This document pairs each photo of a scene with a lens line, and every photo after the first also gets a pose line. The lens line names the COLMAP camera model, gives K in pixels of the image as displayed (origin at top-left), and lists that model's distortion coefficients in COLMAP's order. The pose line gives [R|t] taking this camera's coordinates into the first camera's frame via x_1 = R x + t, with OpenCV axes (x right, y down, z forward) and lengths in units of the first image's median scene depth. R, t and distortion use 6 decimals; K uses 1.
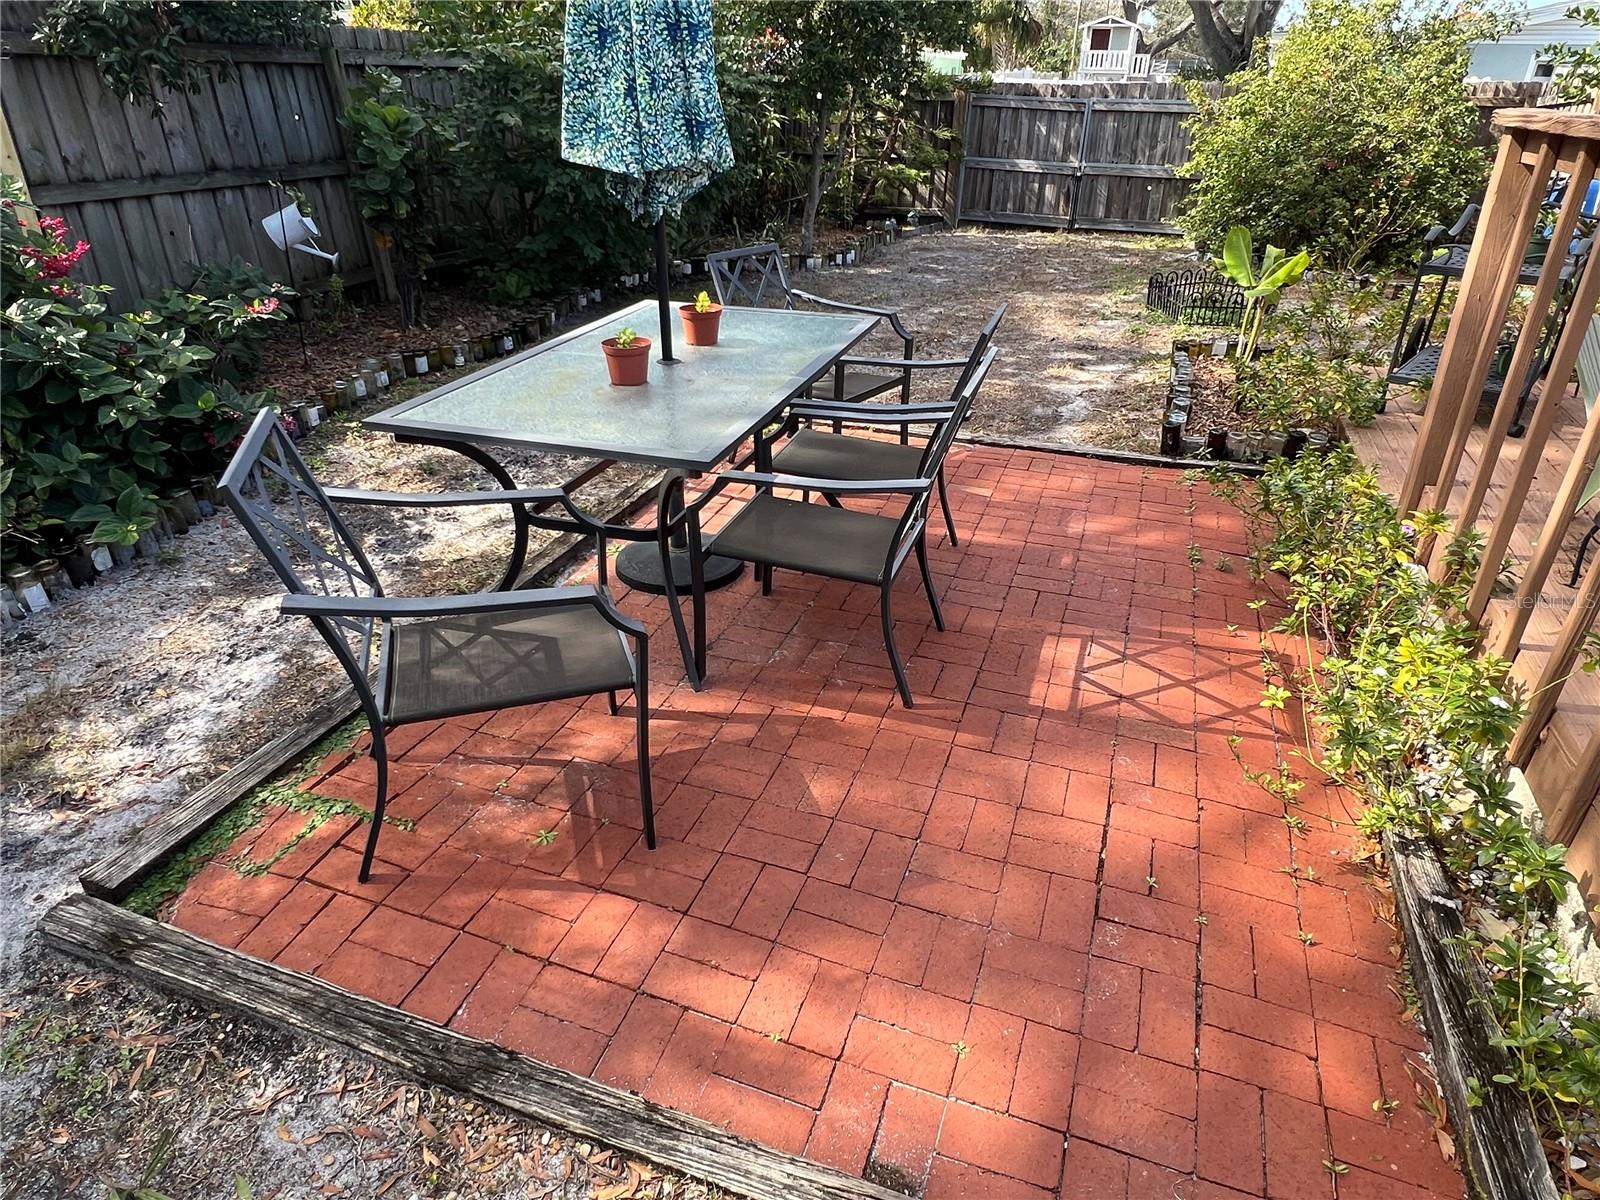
lens RADIAL K [[985.7, 0, 802.8], [0, 985.7, 599.8], [0, 0, 1]] dist [-0.006753, 0.002943]
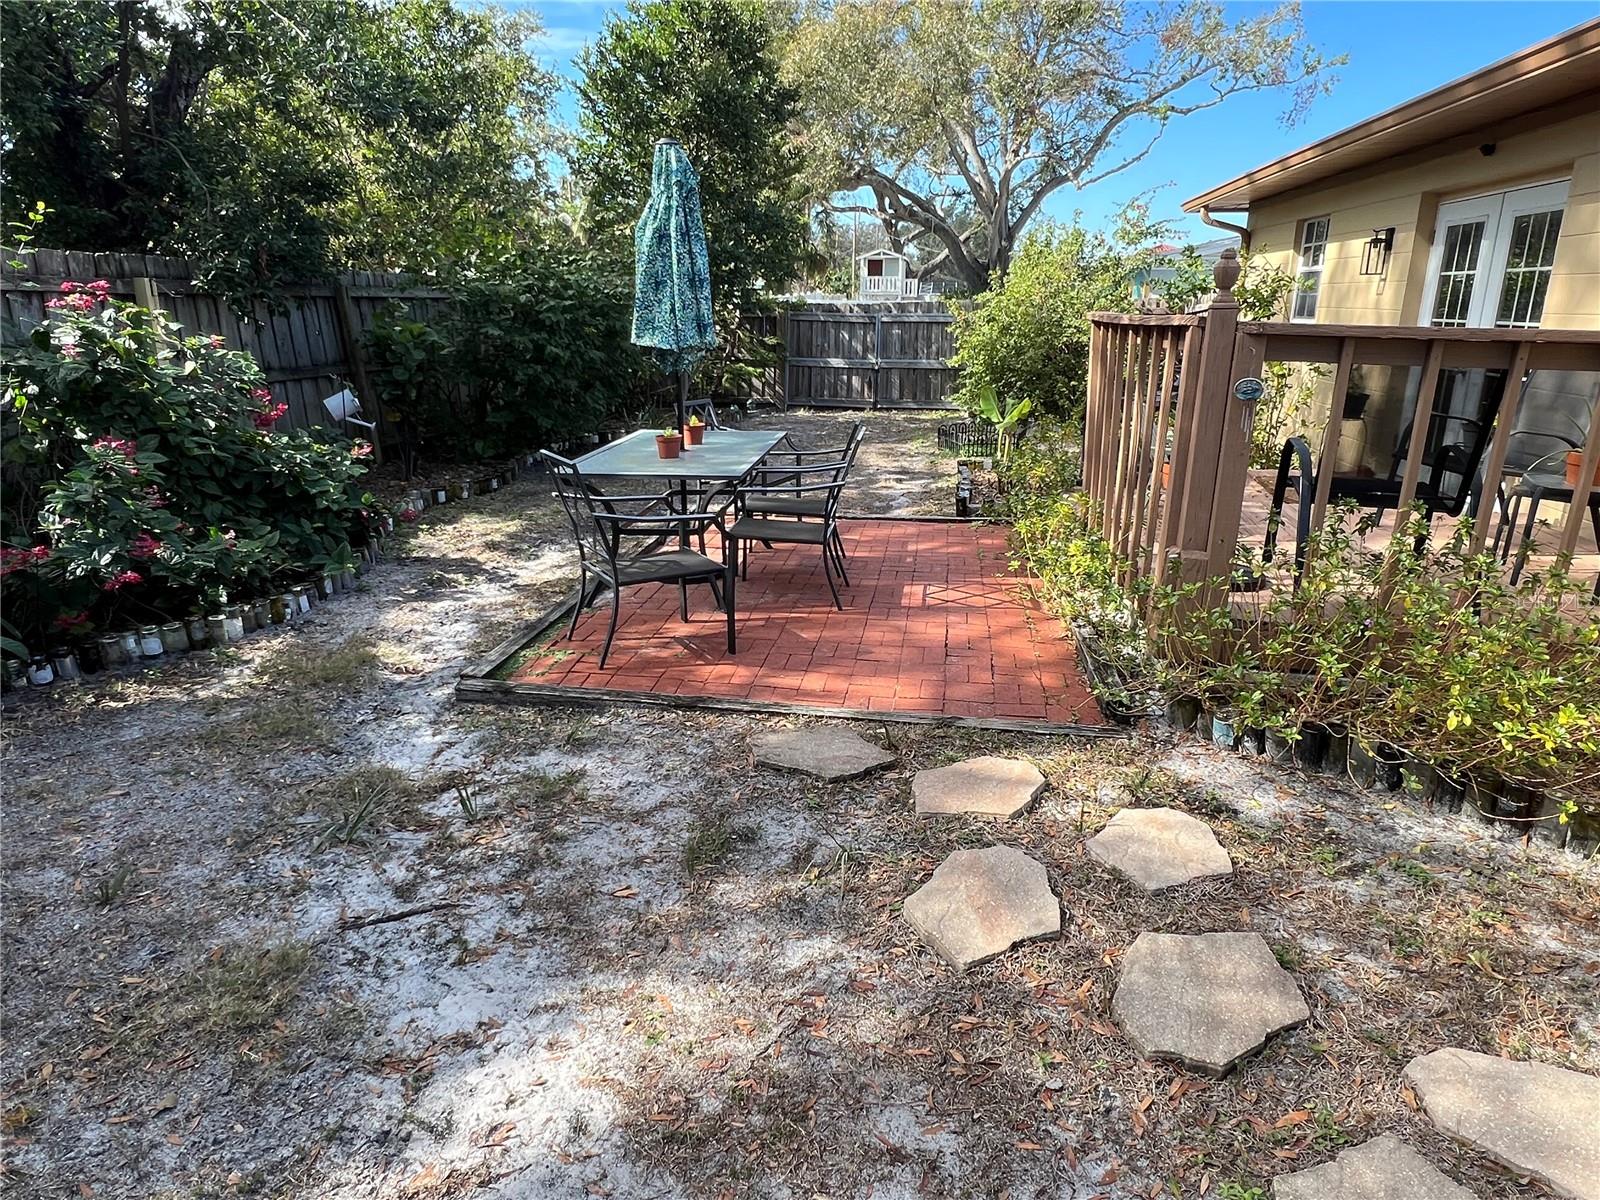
lens RADIAL K [[985.7, 0, 800.0], [0, 985.7, 604.6], [0, 0, 1]] dist [-0.006753, 0.002943]
pose [[0.982504, -0.065530, 0.174333, -0.133745], [0.096872, 0.979278, -0.177847, 0.192020], [-0.159066, 0.191624, 0.968493, -0.368837]]
